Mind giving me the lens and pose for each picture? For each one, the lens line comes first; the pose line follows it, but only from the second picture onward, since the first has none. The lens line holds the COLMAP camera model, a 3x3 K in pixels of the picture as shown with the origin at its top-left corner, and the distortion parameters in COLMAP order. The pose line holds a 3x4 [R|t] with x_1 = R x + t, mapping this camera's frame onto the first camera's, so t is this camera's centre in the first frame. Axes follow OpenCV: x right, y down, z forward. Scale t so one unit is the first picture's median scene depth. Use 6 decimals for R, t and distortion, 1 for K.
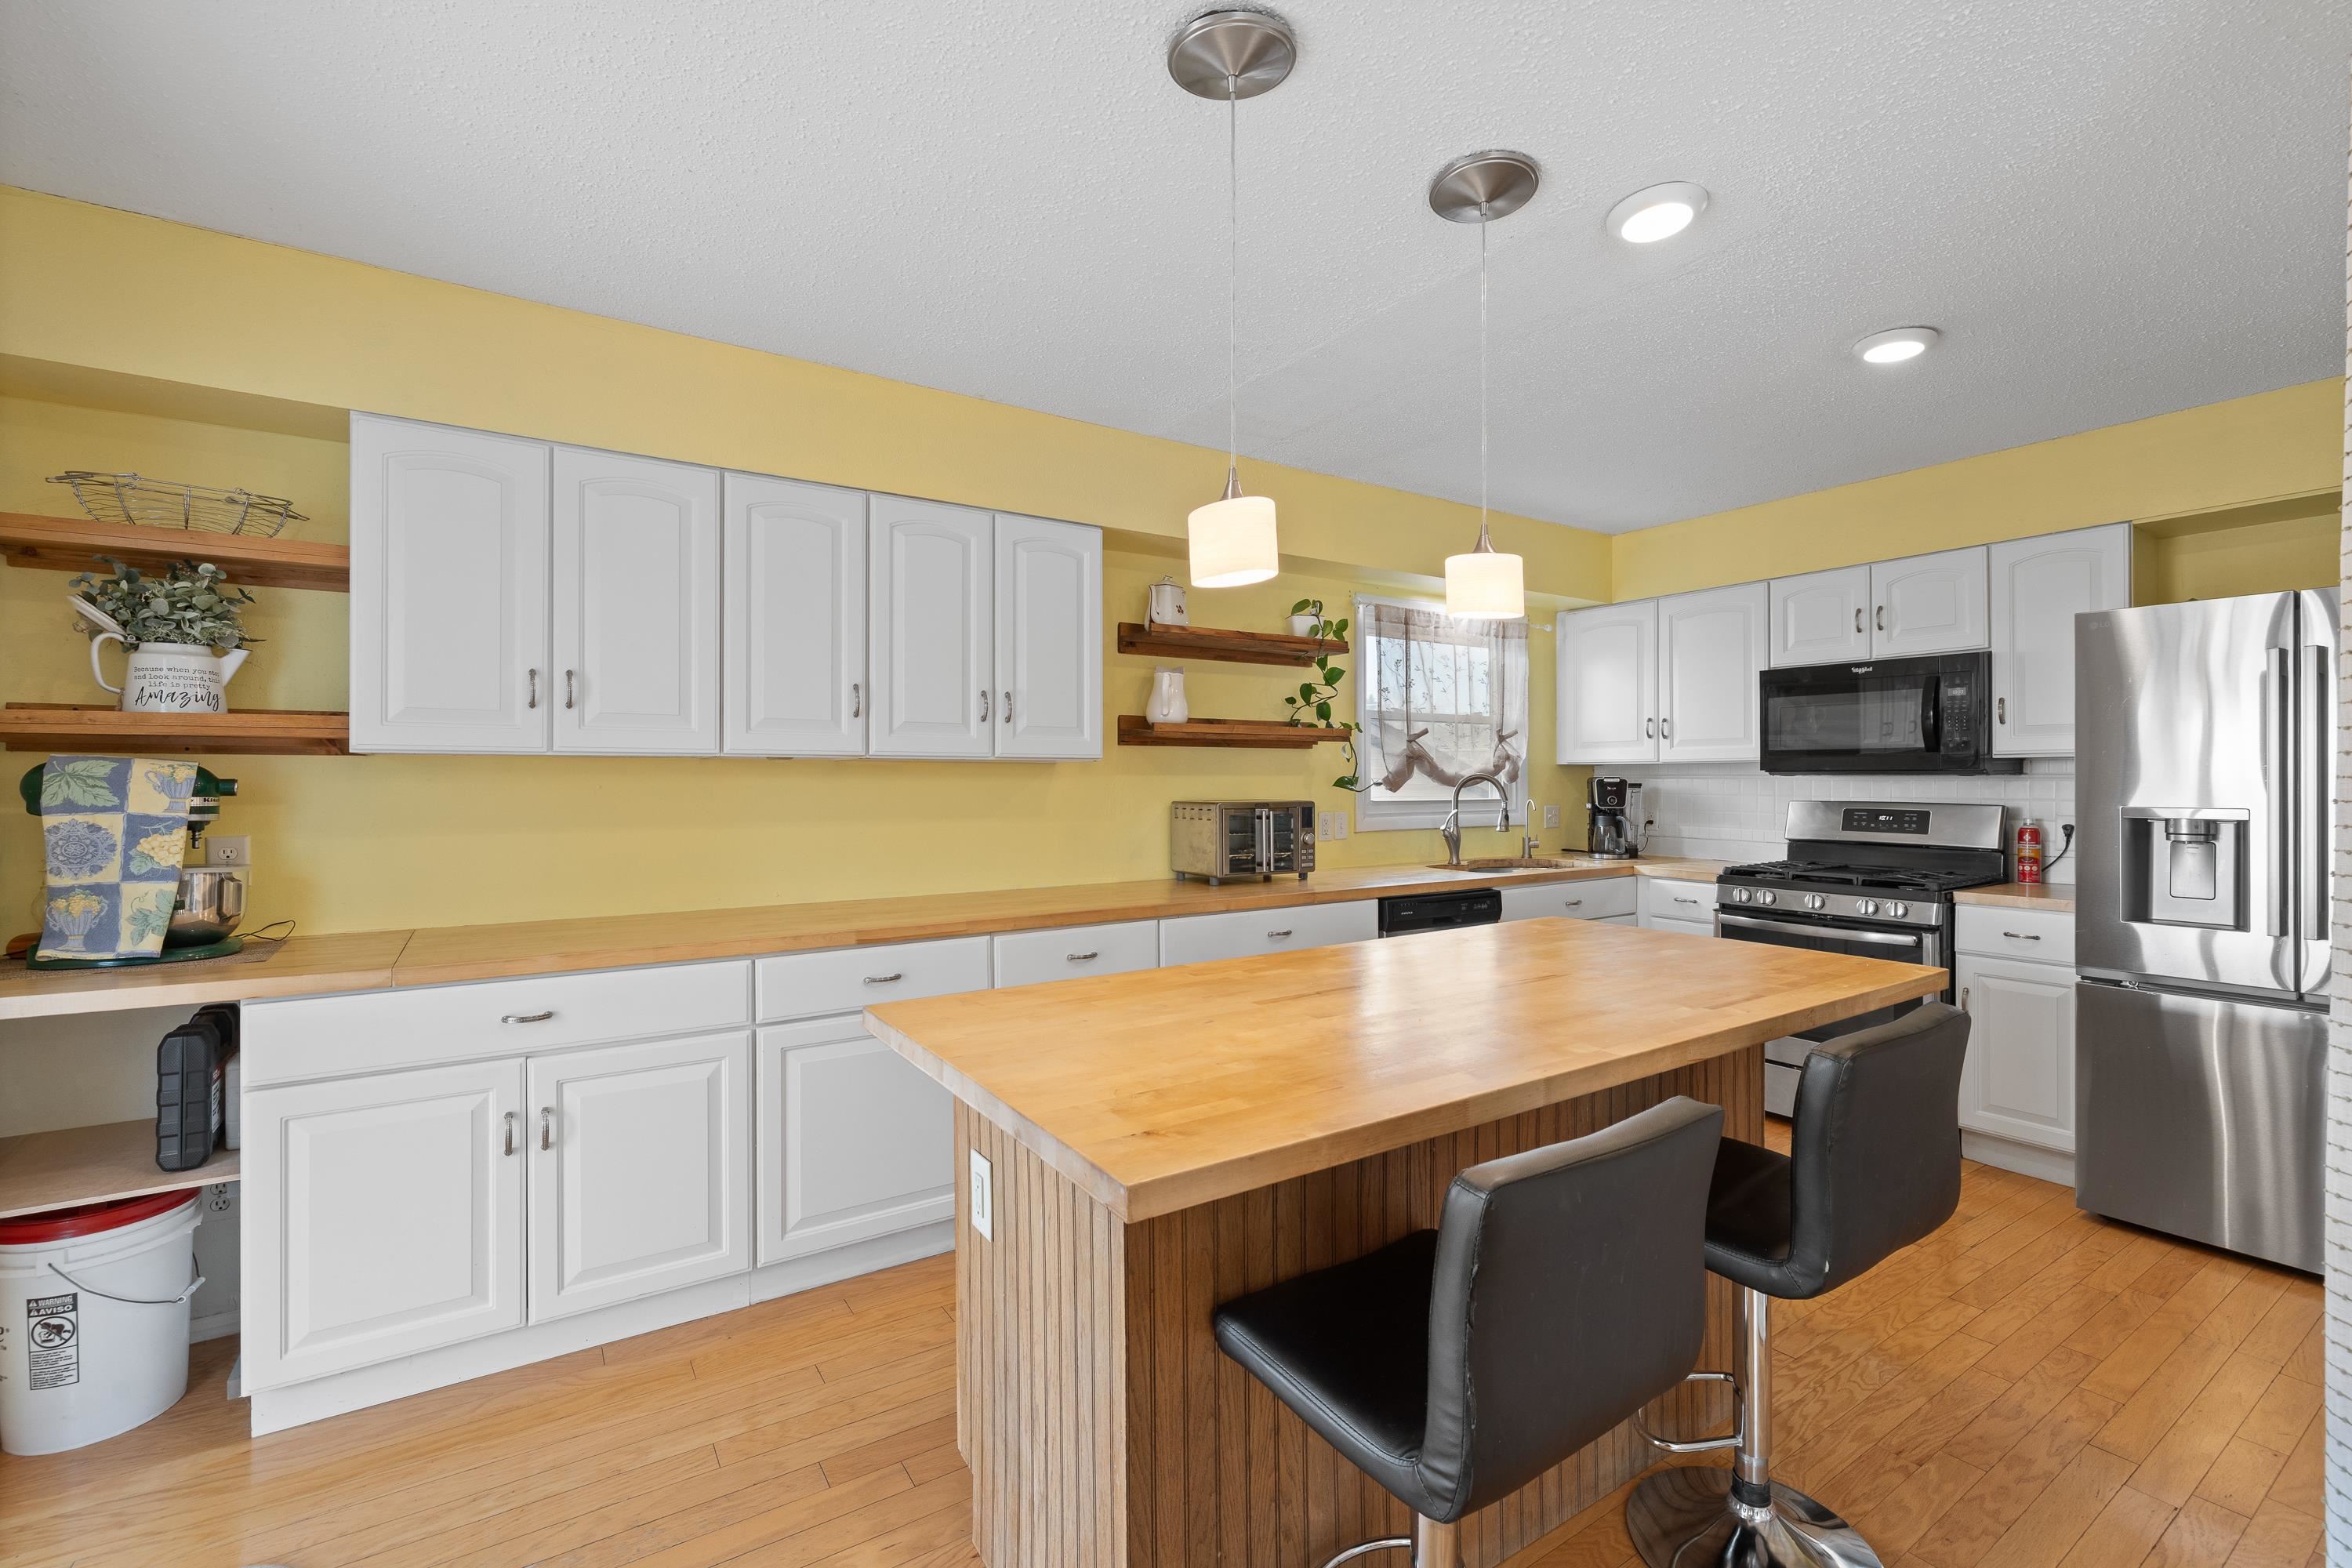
lens RADIAL K [[1015.2, 0, 1192.2], [0, 1015.2, 776.3], [0, 0, 1]] dist [-0.004867, 0.001449]
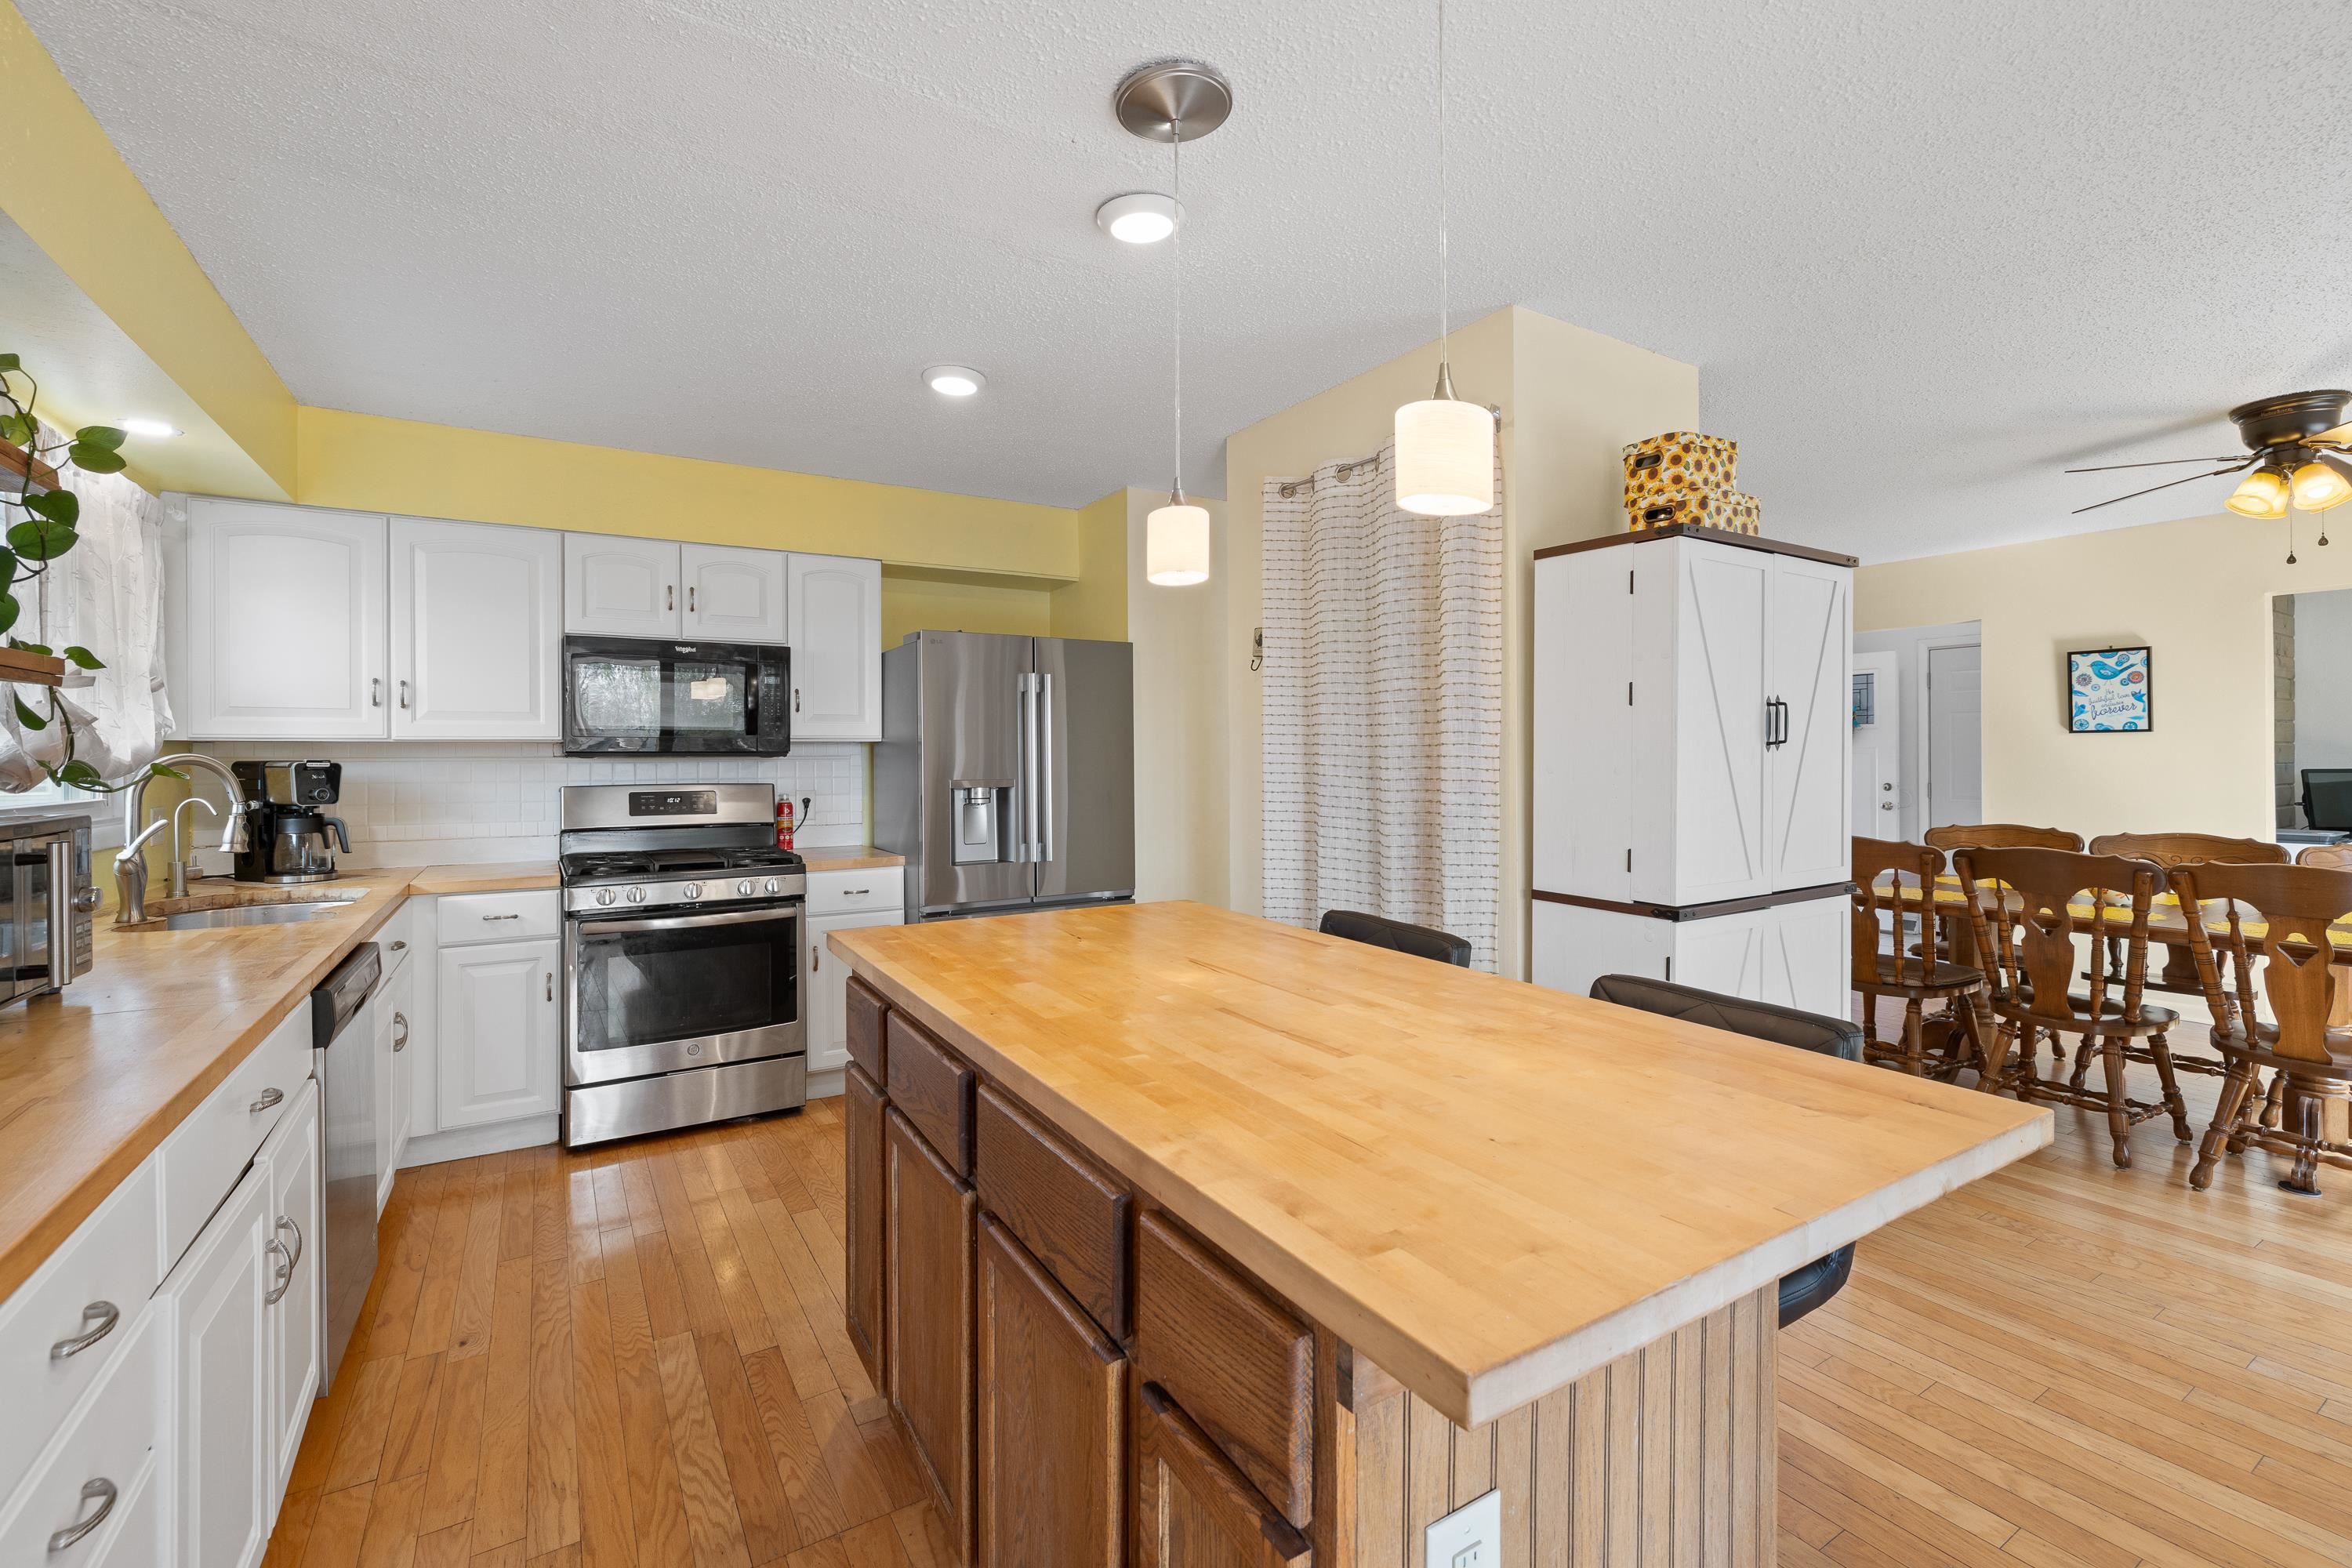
lens RADIAL K [[1015.2, 0, 1188.1], [0, 1015.2, 759.2], [0, 0, 1]] dist [-0.004867, 0.001449]
pose [[0.022905, -0.003102, 0.999733, -0.300495], [0.003329, 0.999990, 0.003027, -0.000135], [-0.999732, 0.003259, 0.022915, 0.475351]]
